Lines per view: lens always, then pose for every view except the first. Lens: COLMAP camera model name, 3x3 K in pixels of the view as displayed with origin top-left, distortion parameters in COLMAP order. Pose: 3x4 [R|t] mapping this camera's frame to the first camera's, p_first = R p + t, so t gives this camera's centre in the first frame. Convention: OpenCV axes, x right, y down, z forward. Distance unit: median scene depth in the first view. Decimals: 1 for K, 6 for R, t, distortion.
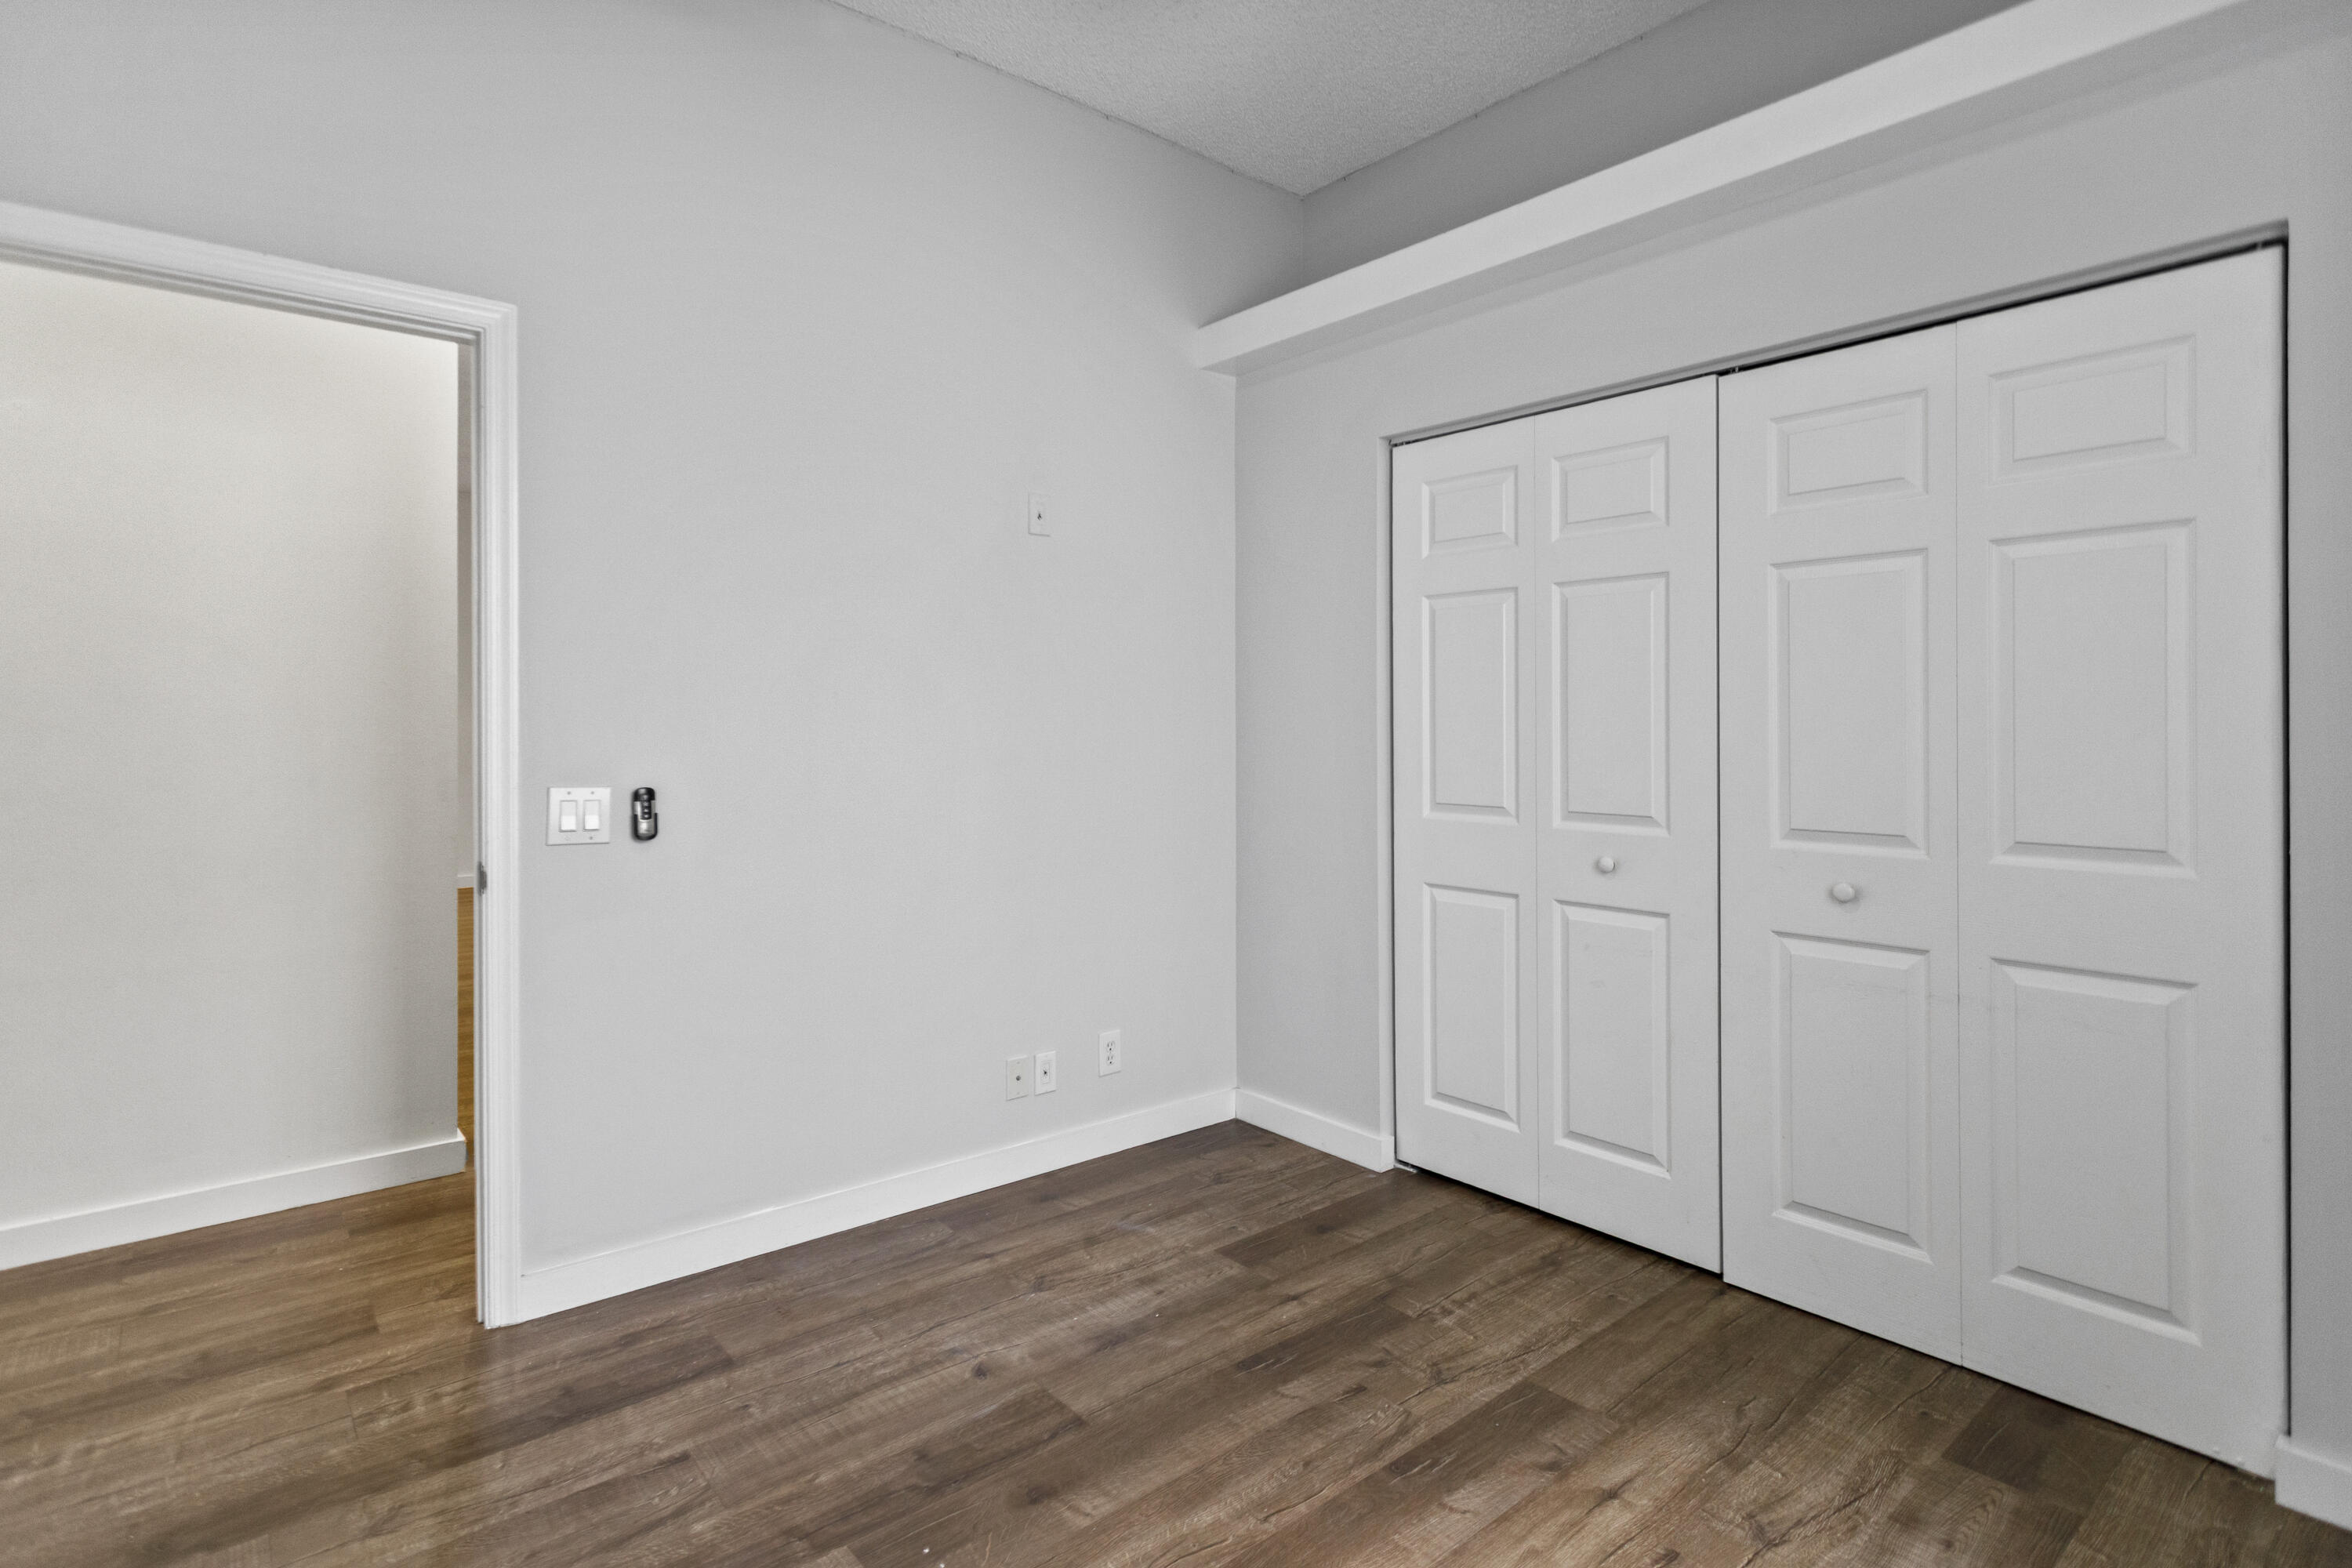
lens RADIAL K [[1160.4, 0, 1115.6], [0, 1160.4, 729.2], [0, 0, 1]] dist [0.003645, 0.000853]
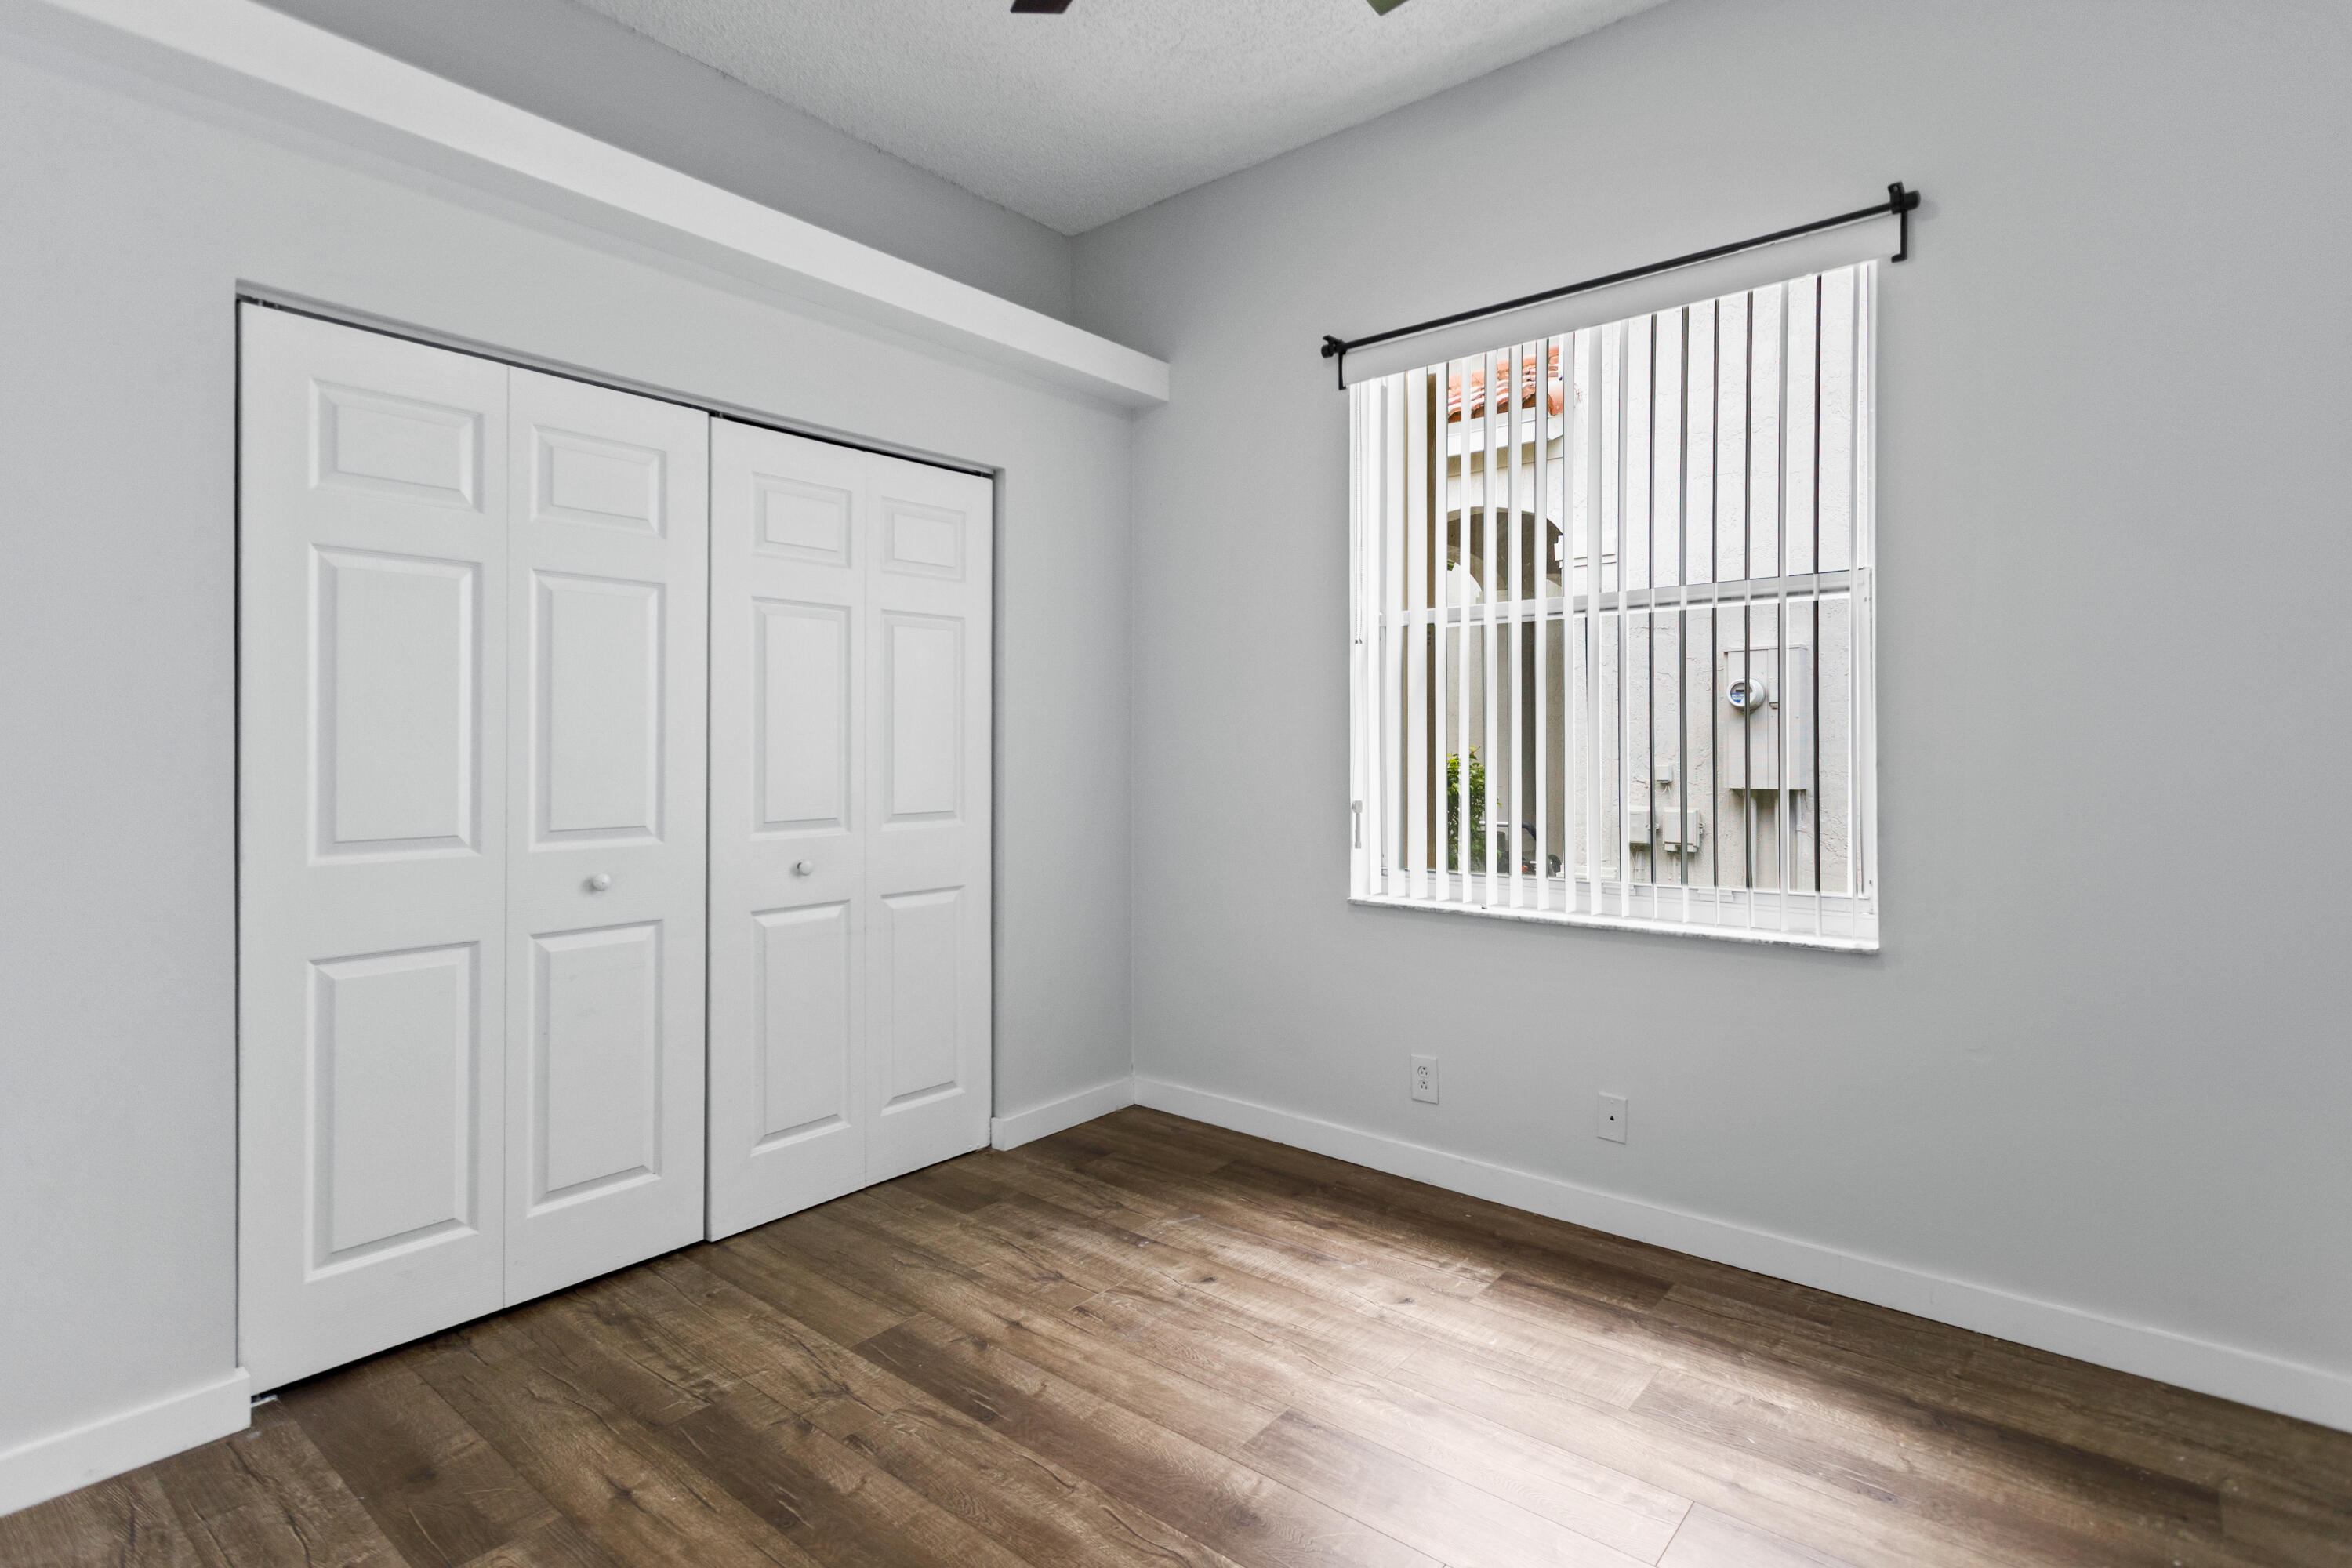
lens RADIAL K [[1160.4, 0, 1214.0], [0, 1160.4, 746.1], [0, 0, 1]] dist [0.003645, 0.000853]
pose [[-0.218514, -0.000752, 0.975834, -0.725710], [0.003519, 0.999993, 0.001559, 0.008388], [-0.975827, 0.003774, -0.218510, 0.867804]]
